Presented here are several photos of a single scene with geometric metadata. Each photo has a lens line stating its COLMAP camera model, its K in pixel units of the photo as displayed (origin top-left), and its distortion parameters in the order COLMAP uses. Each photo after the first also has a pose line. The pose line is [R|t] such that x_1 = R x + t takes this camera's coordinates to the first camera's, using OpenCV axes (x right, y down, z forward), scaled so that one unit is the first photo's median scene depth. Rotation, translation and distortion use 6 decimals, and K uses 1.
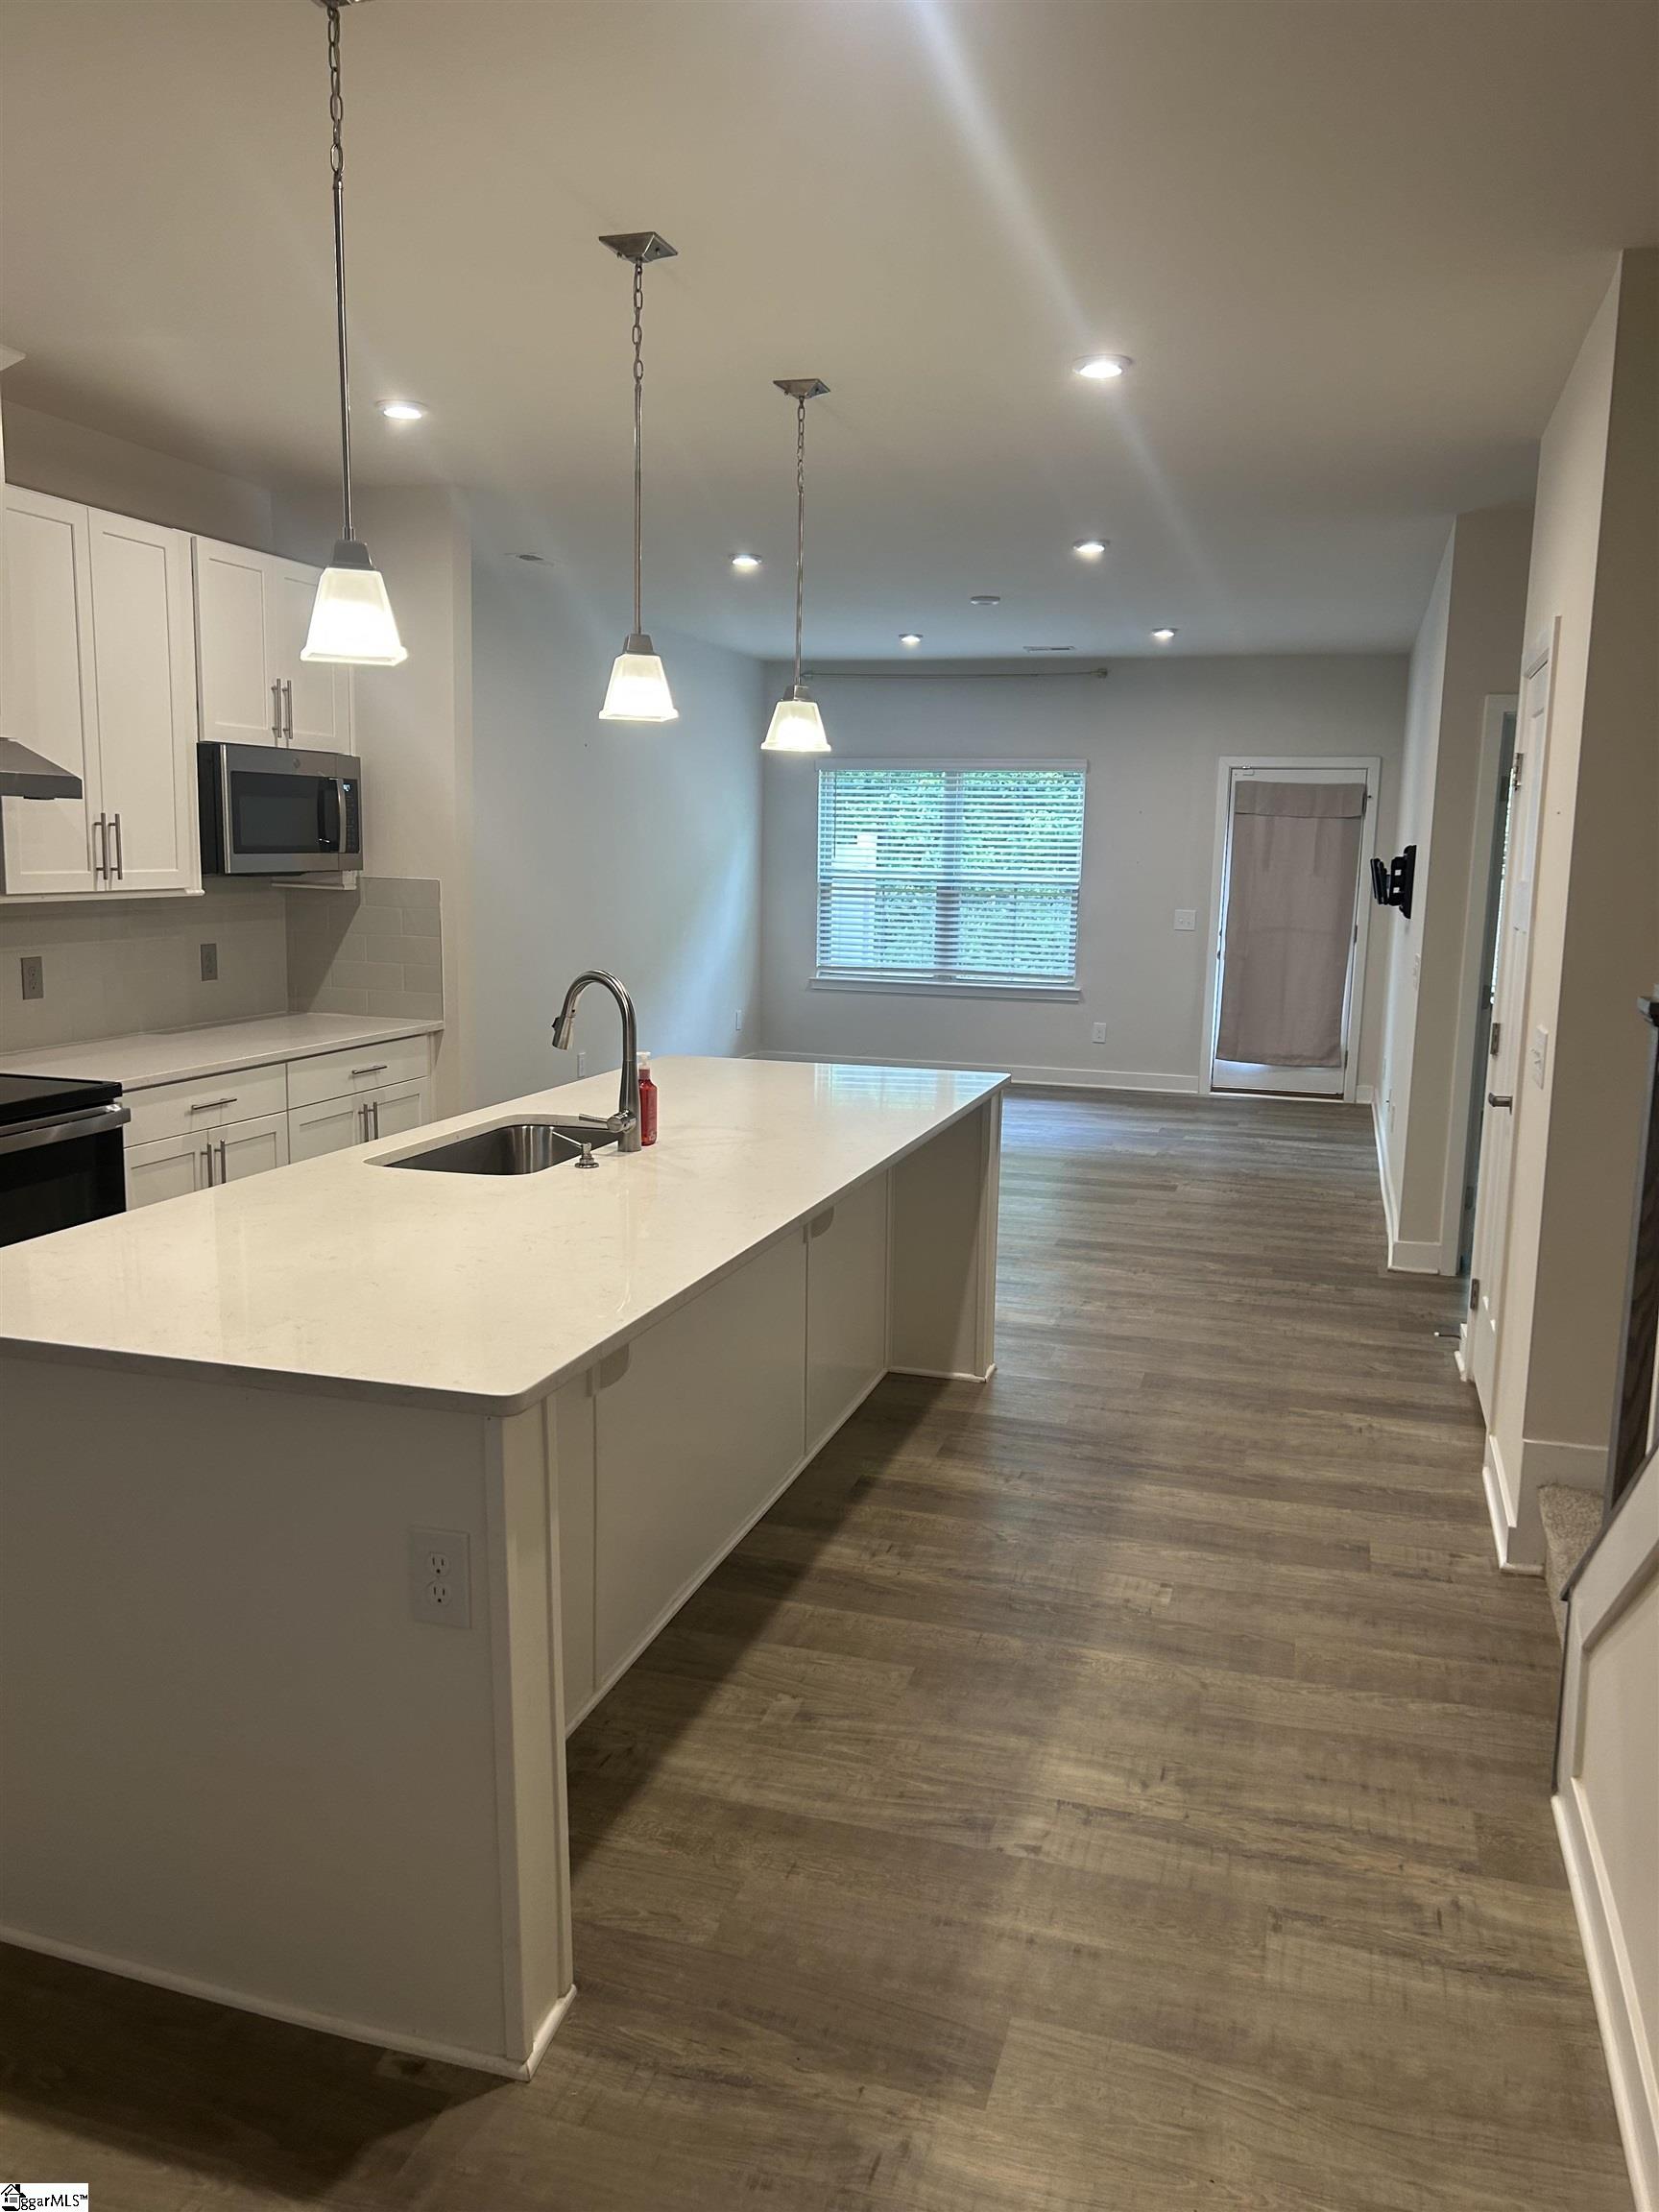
lens RADIAL K [[1660.9, 0, 836.6], [0, 1660.9, 1109.5], [0, 0, 1]] dist [0.037438, -0.048326]
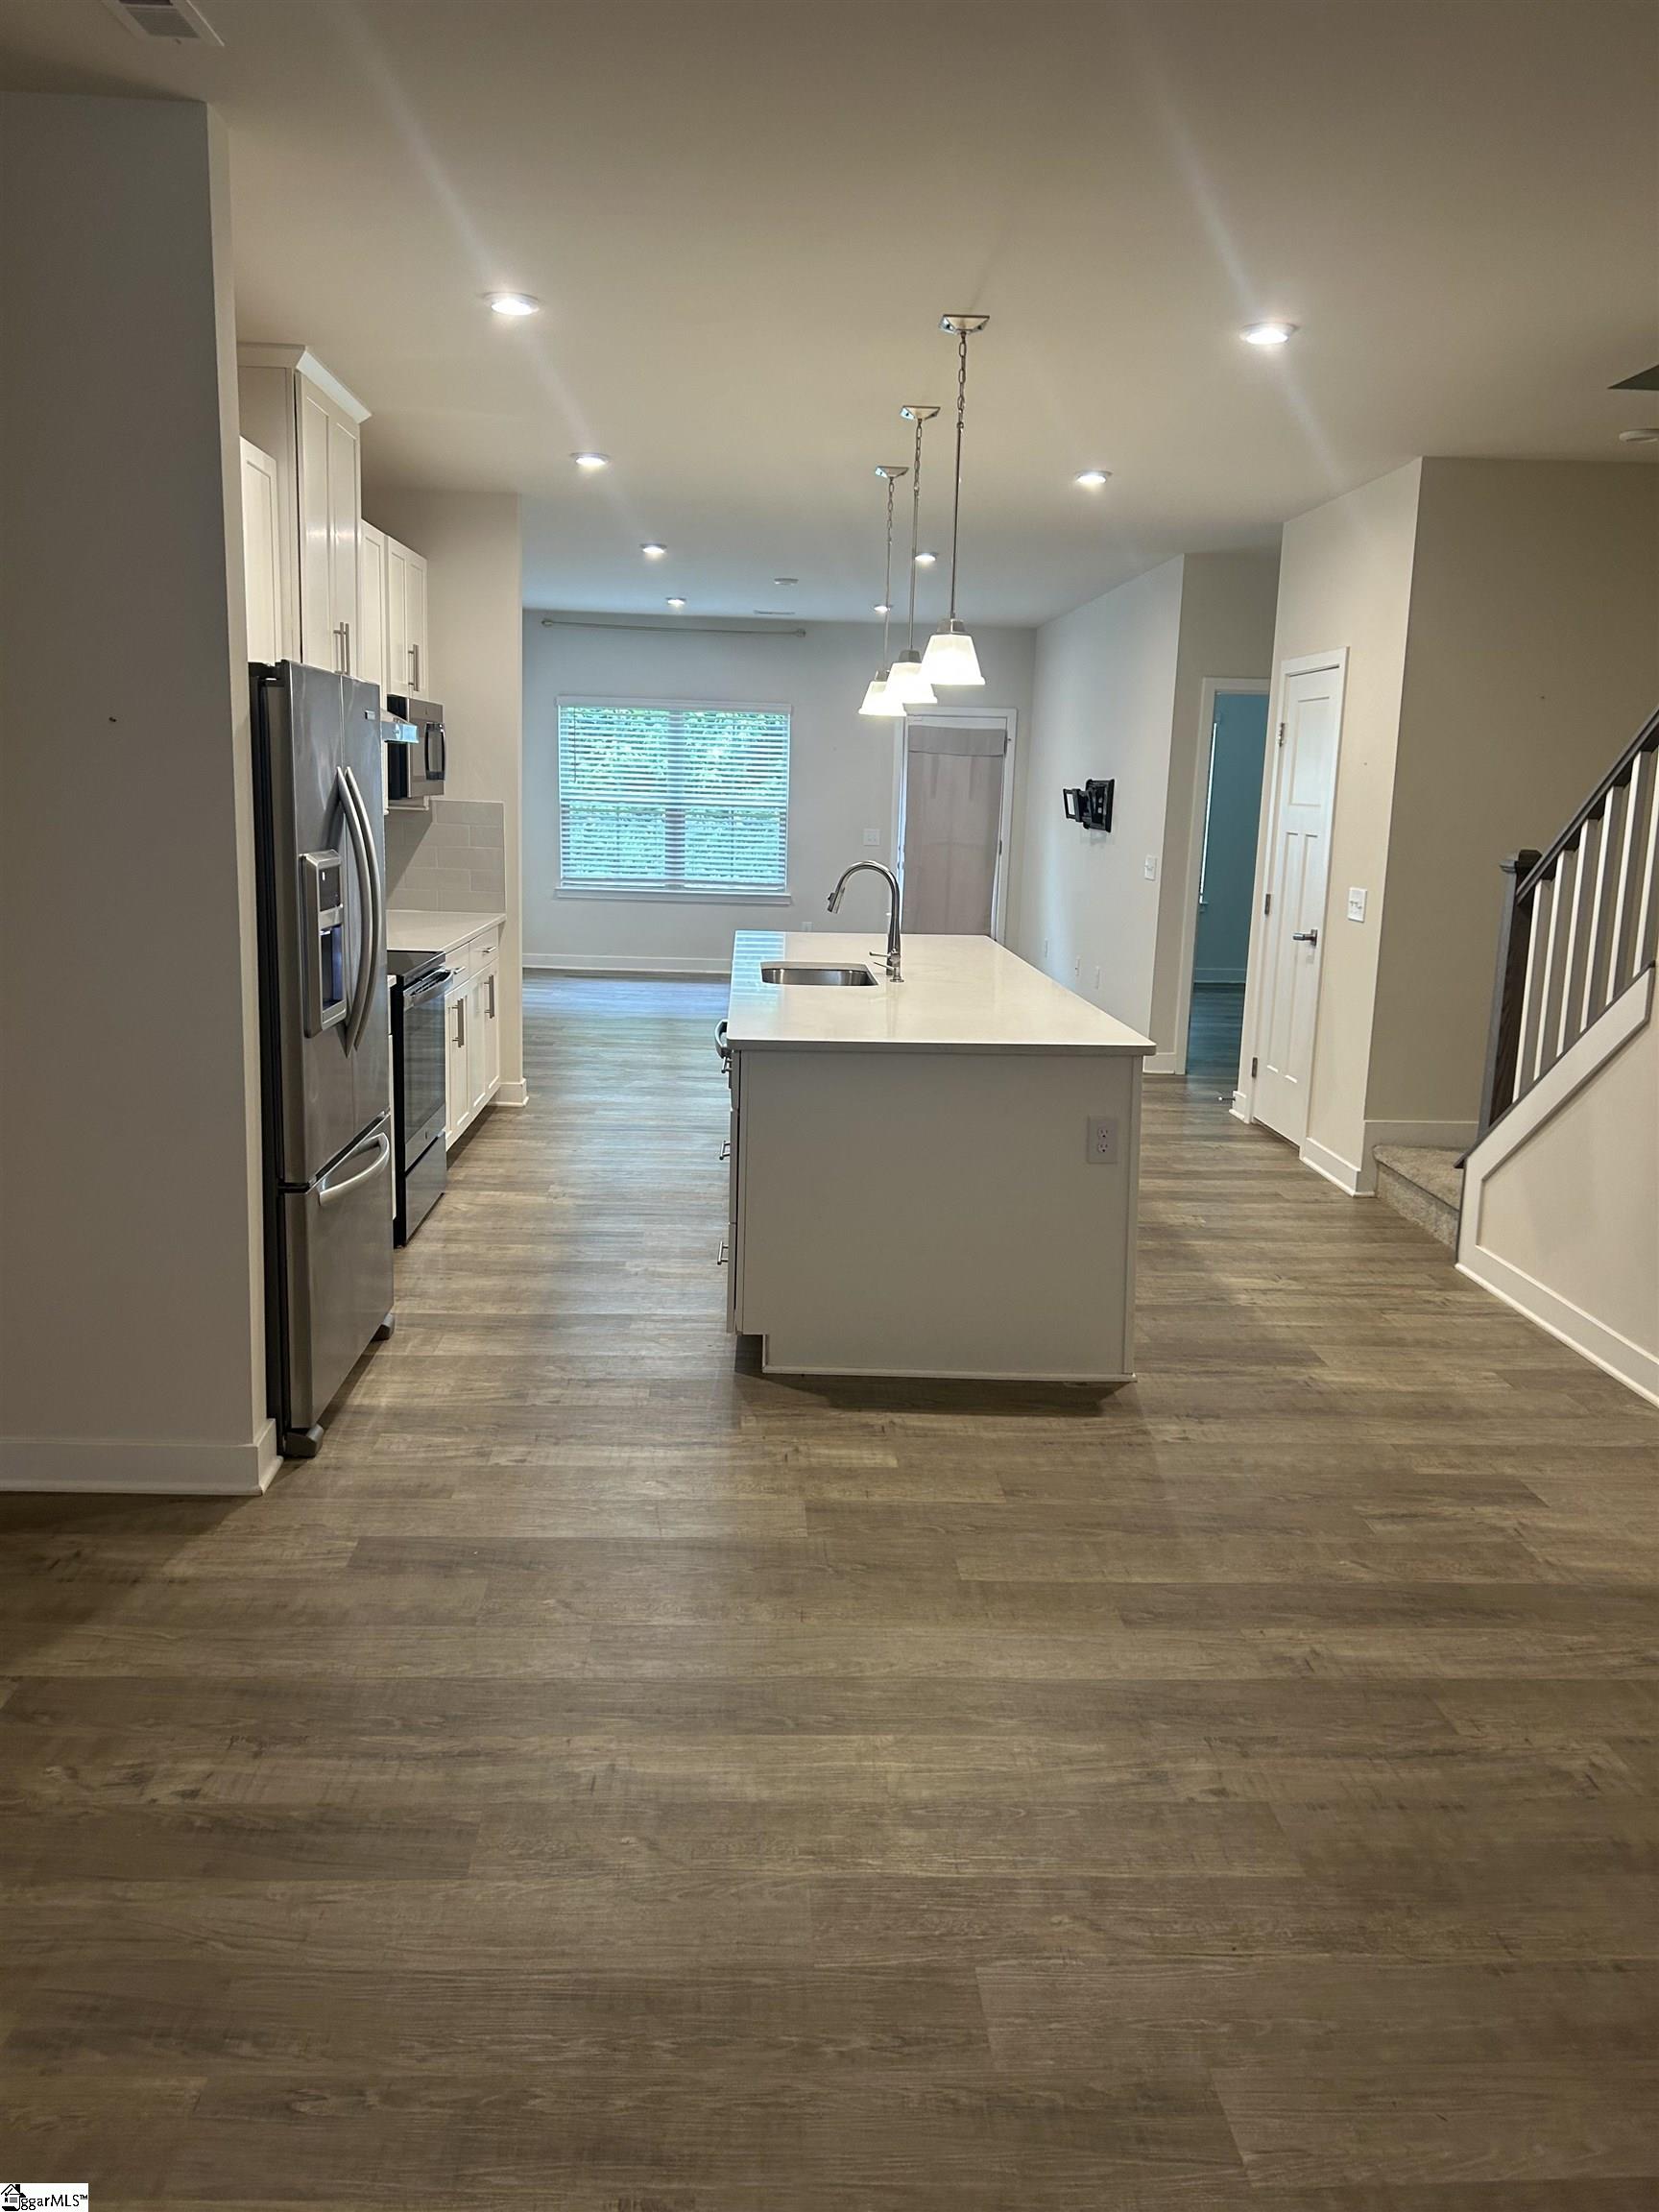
lens RADIAL K [[1660.9, 0, 819.8], [0, 1660.9, 1101.5], [0, 0, 1]] dist [0.037438, -0.048326]
pose [[0.943707, -0.057814, 0.325690, -0.700077], [0.045015, 0.997894, 0.046706, 0.067708], [-0.327704, -0.029416, 0.944322, -0.473503]]
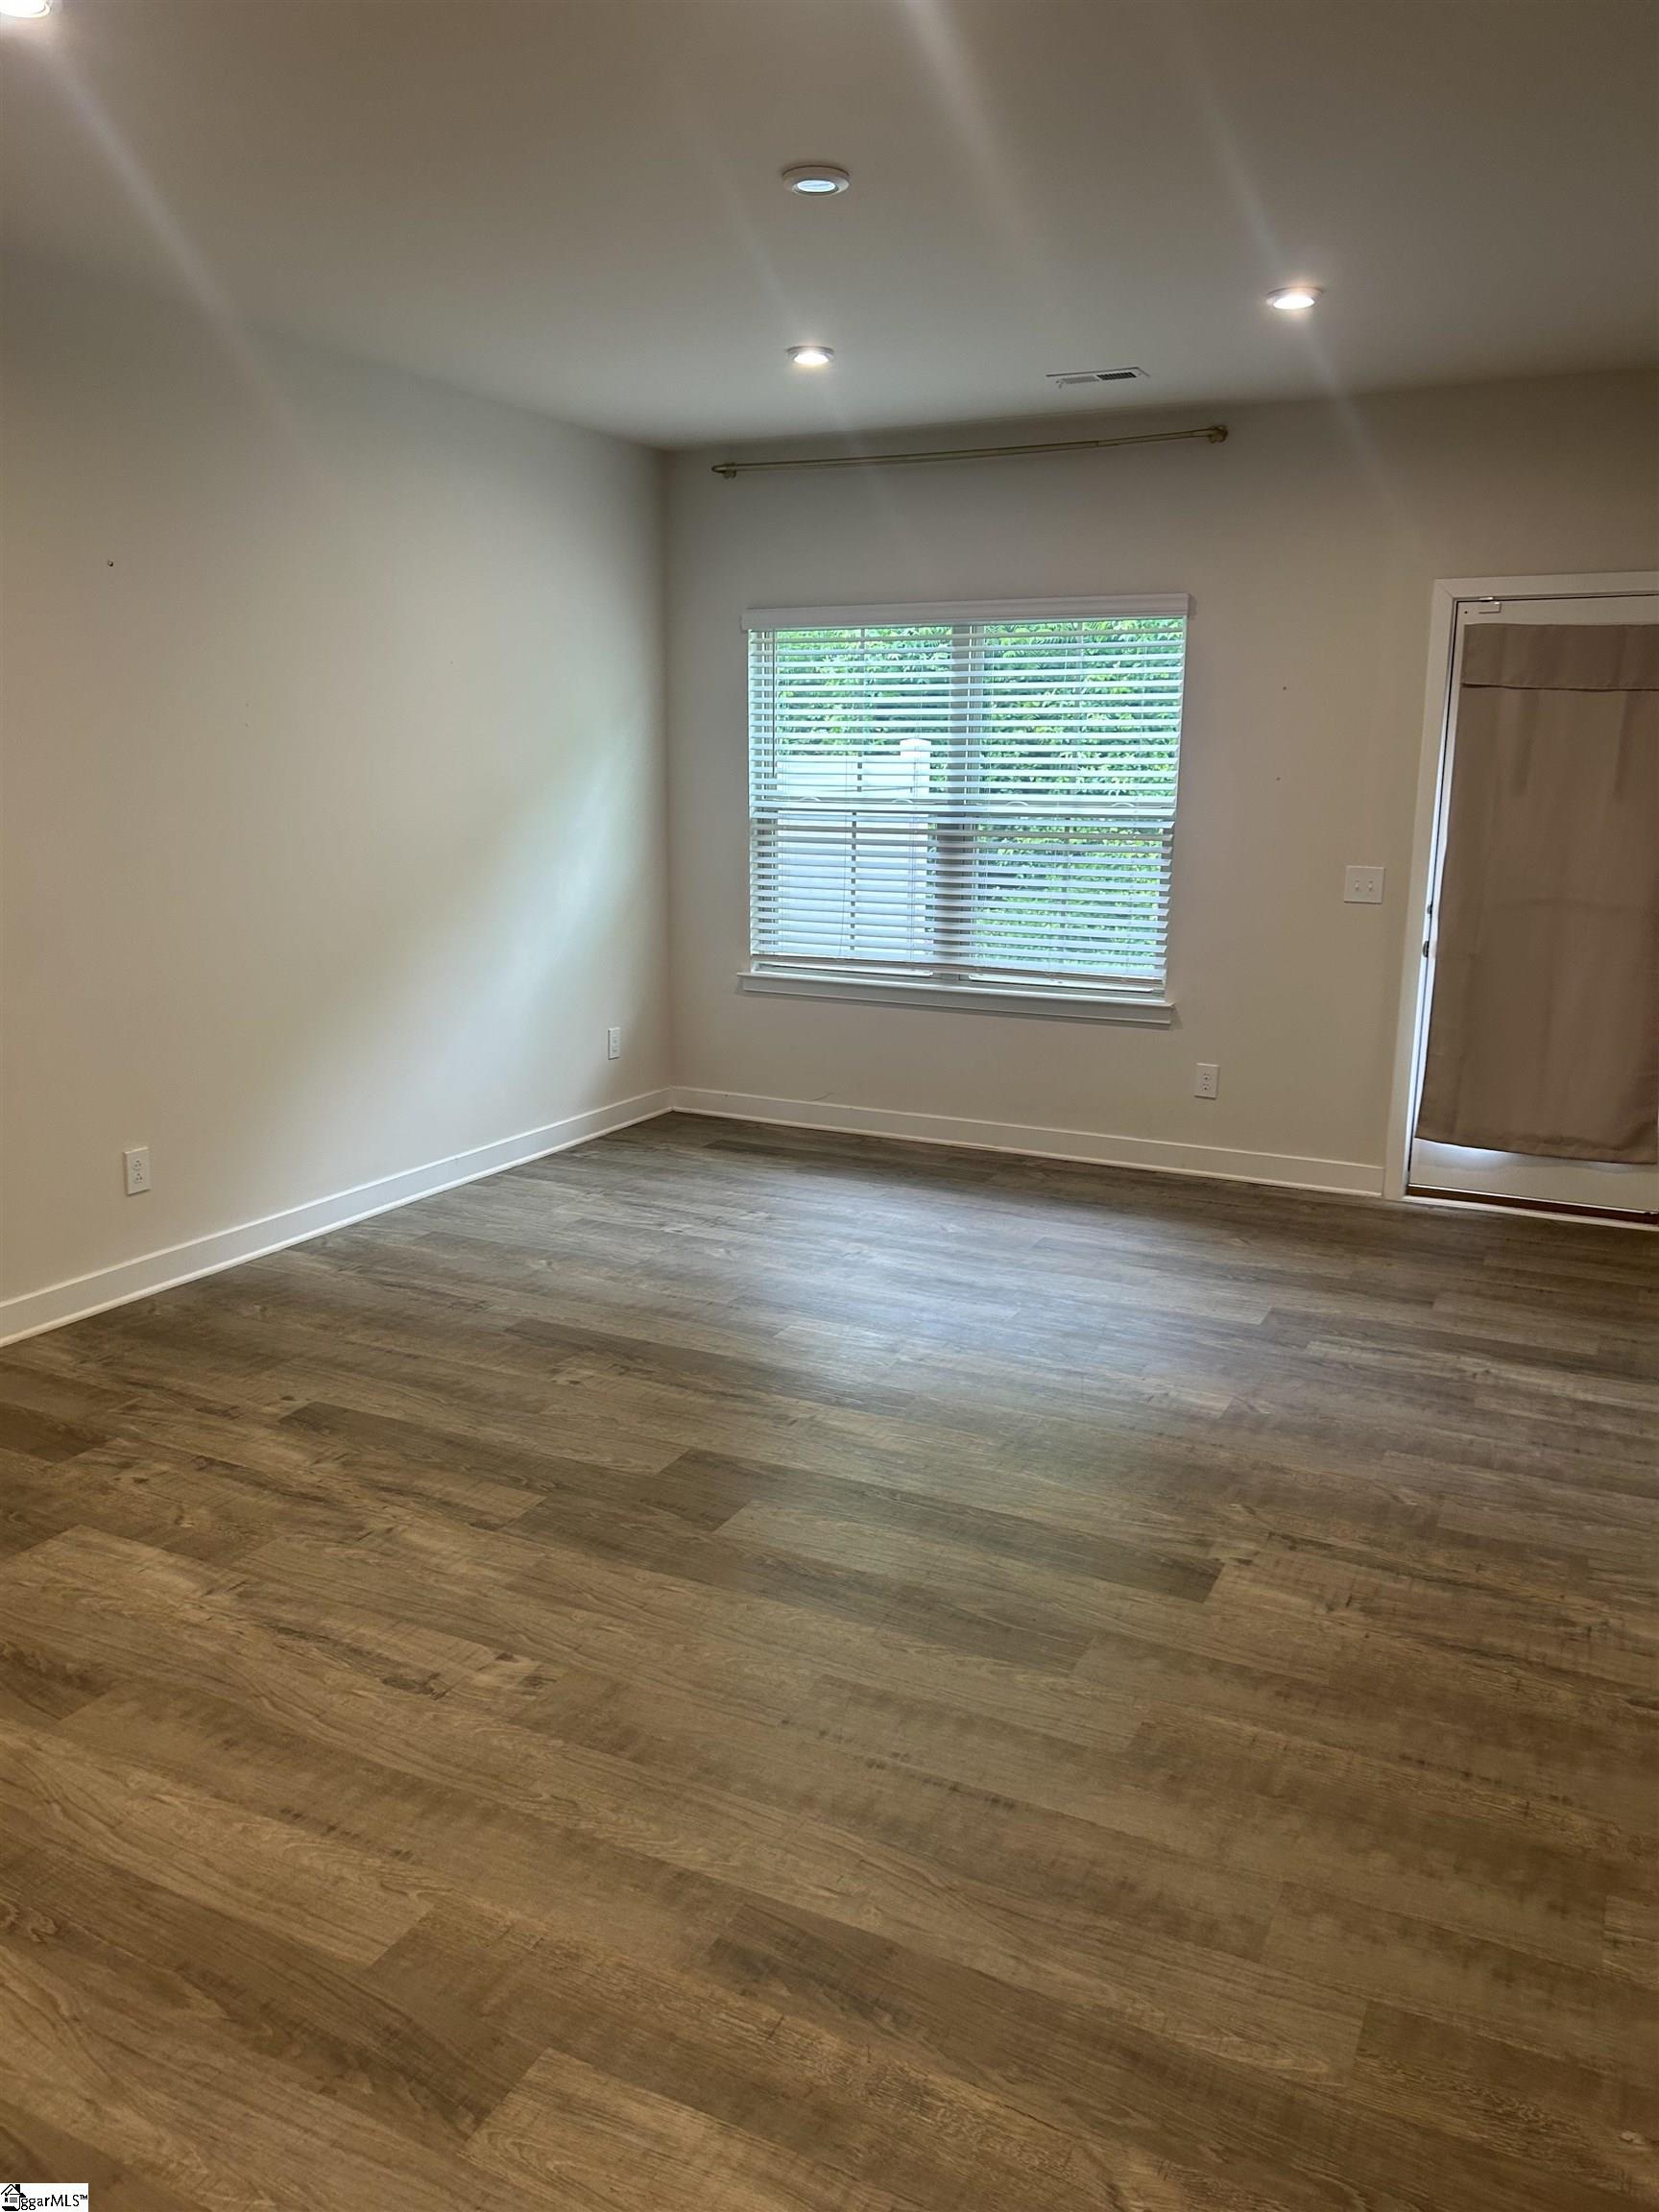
lens RADIAL K [[1660.9, 0, 827.8], [0, 1660.9, 1092.4], [0, 0, 1]] dist [0.037438, -0.048326]
pose [[0.984914, 0.019339, -0.171959, 0.377286], [-0.011185, 0.998772, 0.048263, -0.201155], [0.172681, -0.045612, 0.983921, 1.220885]]
